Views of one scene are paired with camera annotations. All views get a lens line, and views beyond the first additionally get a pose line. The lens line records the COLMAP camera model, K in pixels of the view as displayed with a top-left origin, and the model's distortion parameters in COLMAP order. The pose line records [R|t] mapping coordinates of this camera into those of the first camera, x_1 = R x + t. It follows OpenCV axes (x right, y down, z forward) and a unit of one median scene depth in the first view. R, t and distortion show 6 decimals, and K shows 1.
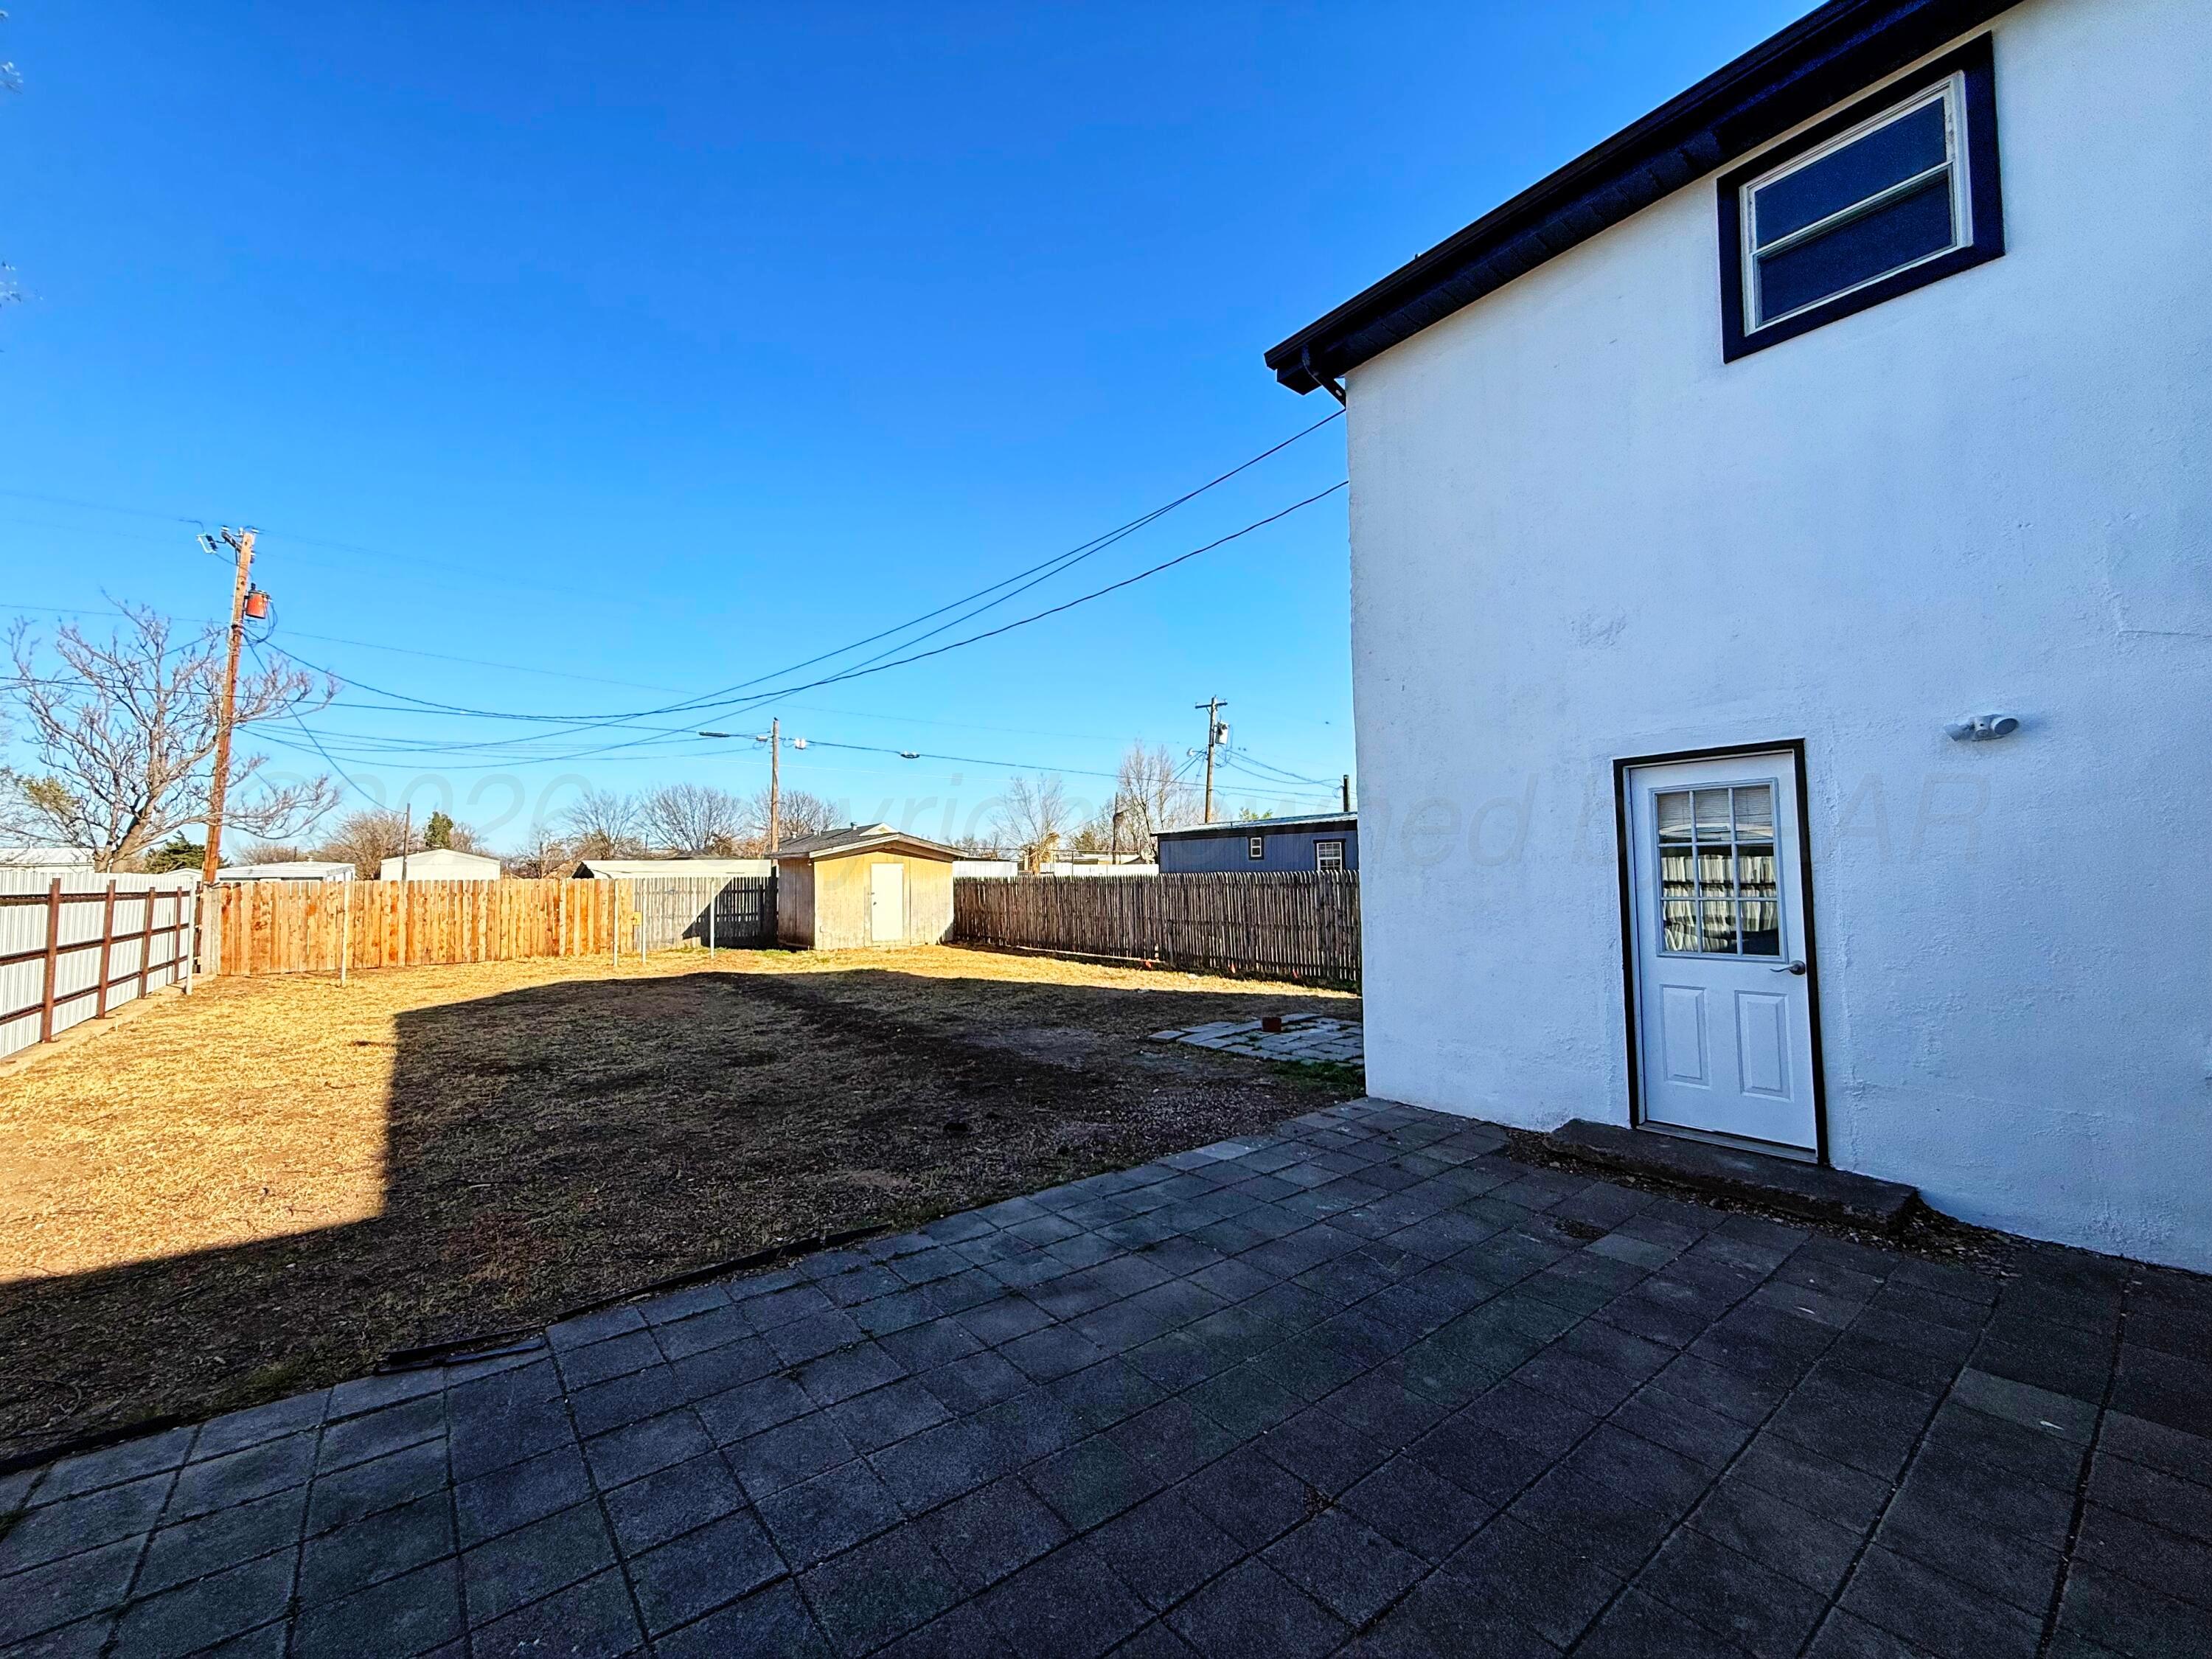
lens RADIAL K [[880.9, 0, 1106.0], [0, 880.9, 829.5], [0, 0, 1]] dist [-0.004115, -0.000306]
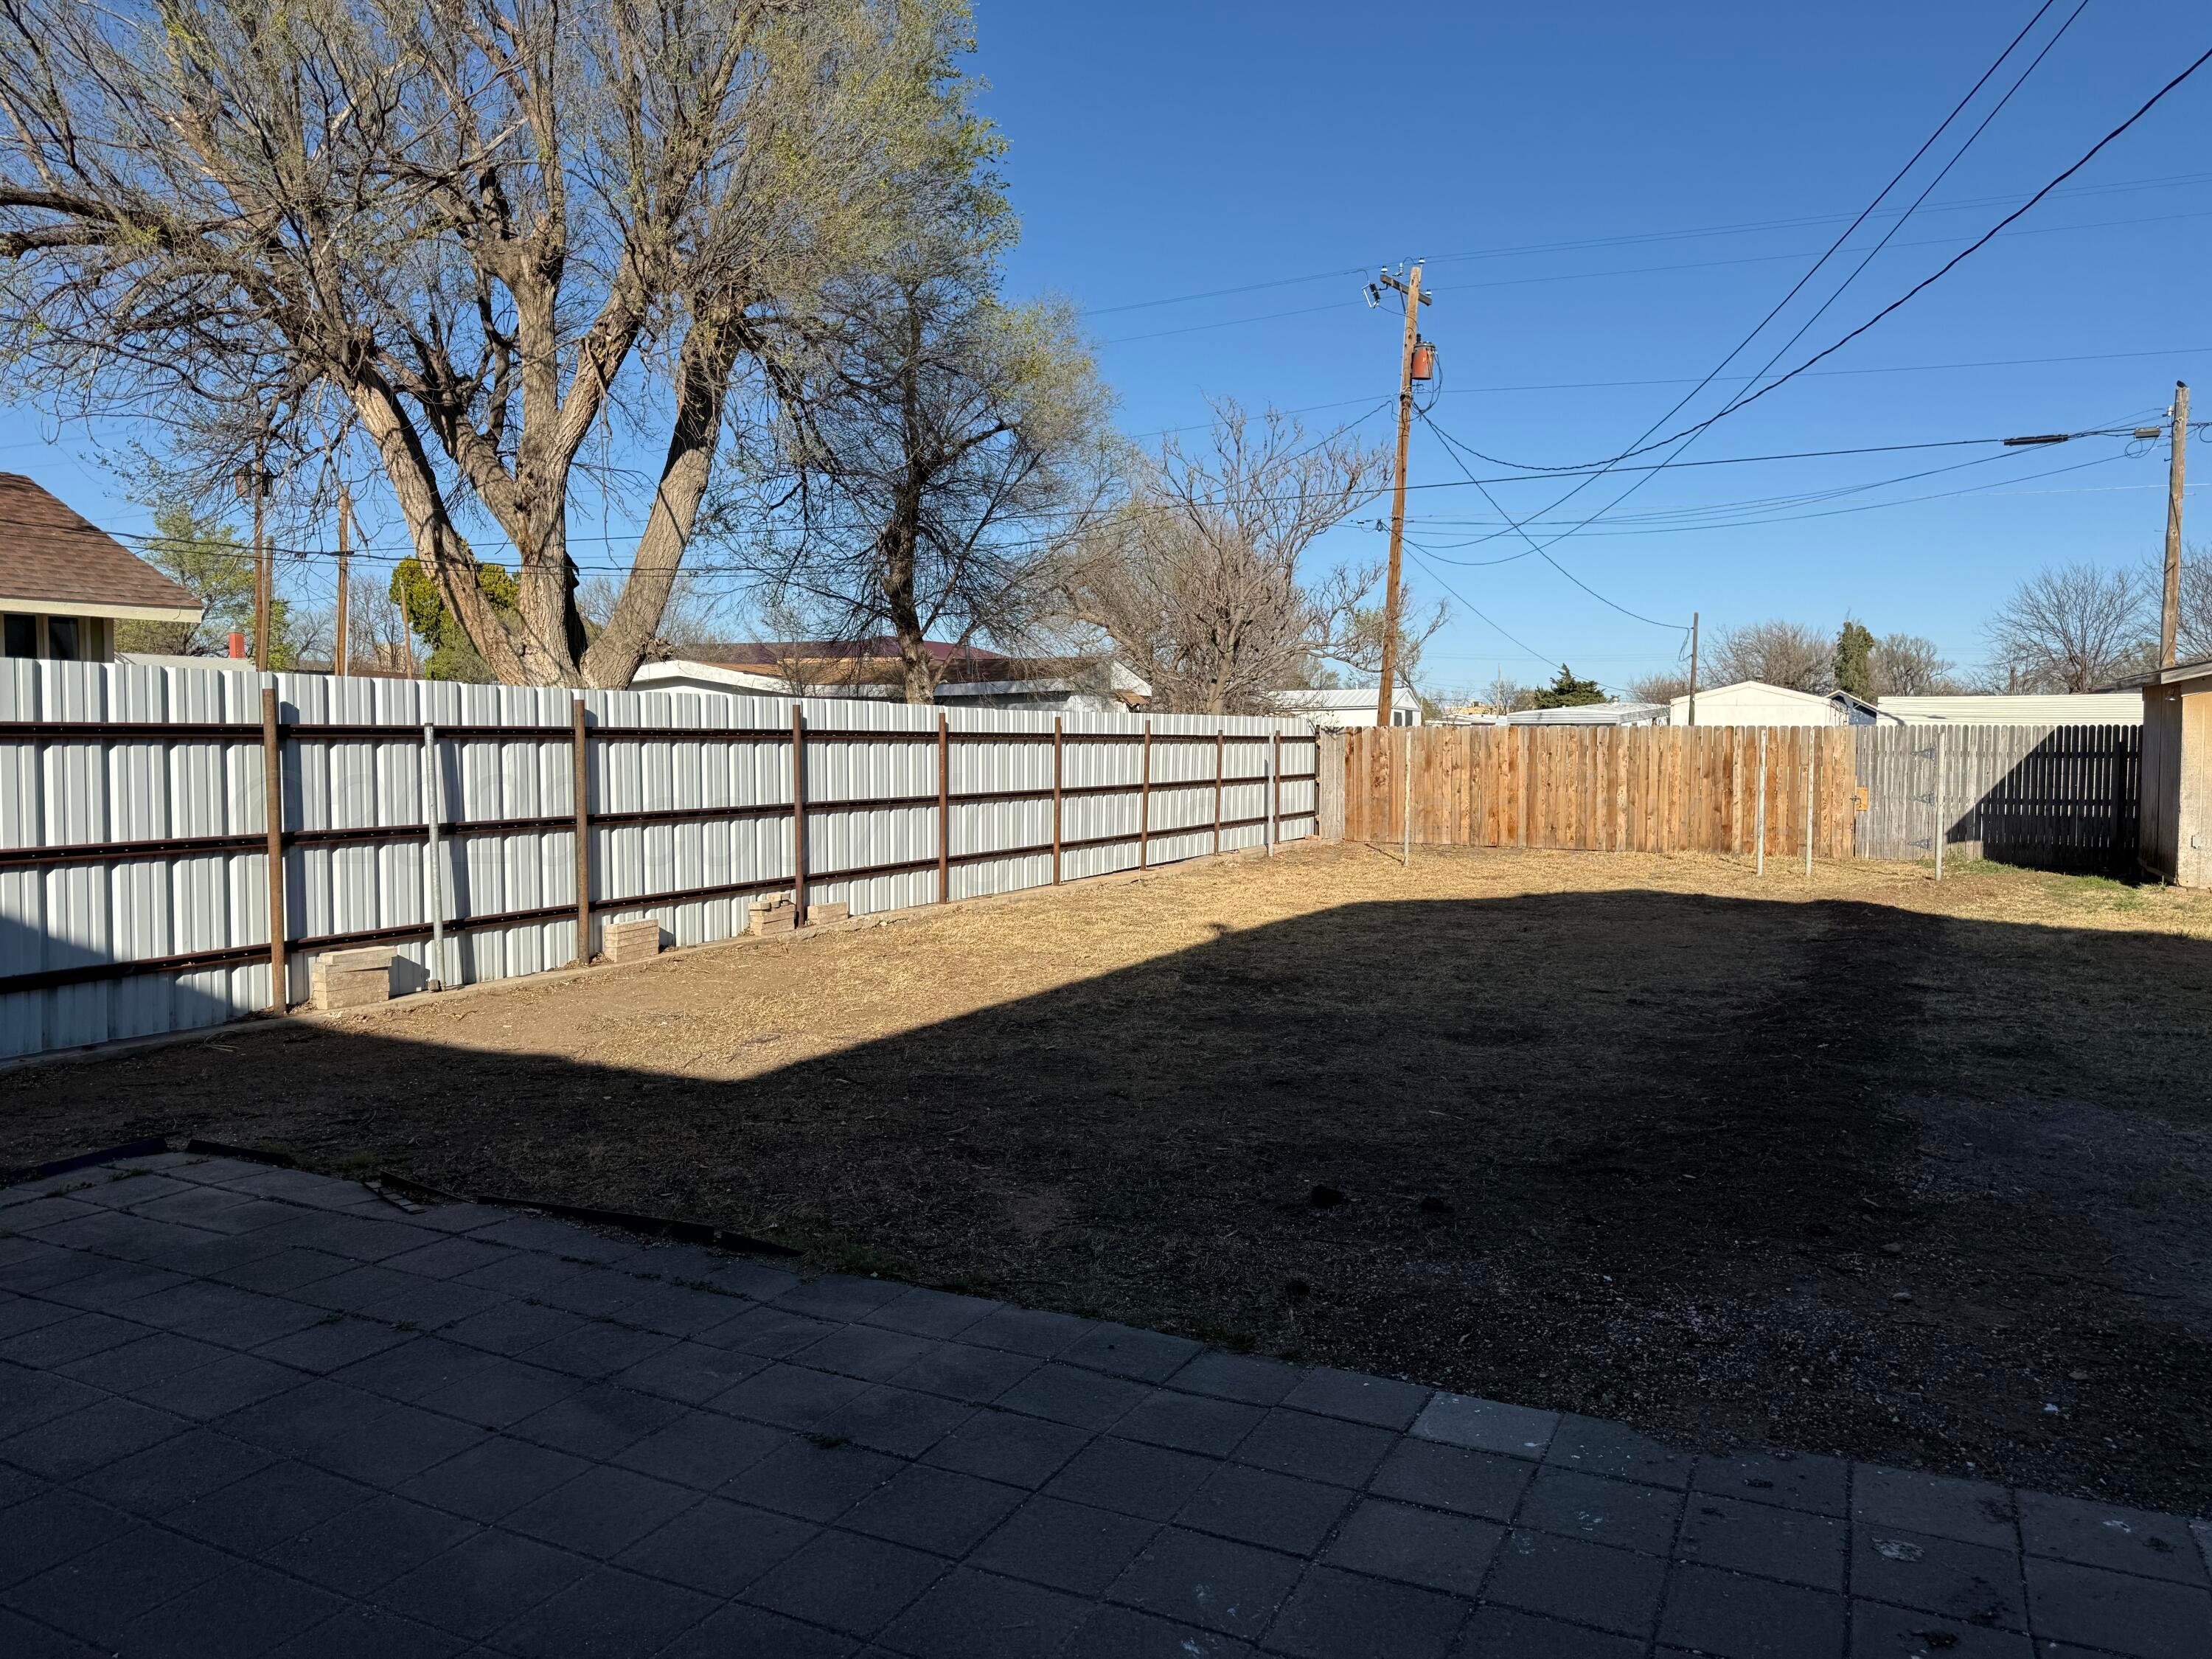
lens RADIAL K [[1555.1, 0, 1106.0], [0, 1555.1, 829.5], [0, 0, 1]] dist [0.057706, -0.071246]
pose [[0.431831, 0.069049, -0.899308, 0.587599], [0.037143, 0.994858, 0.094221, 0.033545], [0.901189, -0.074091, 0.427046, 0.517000]]
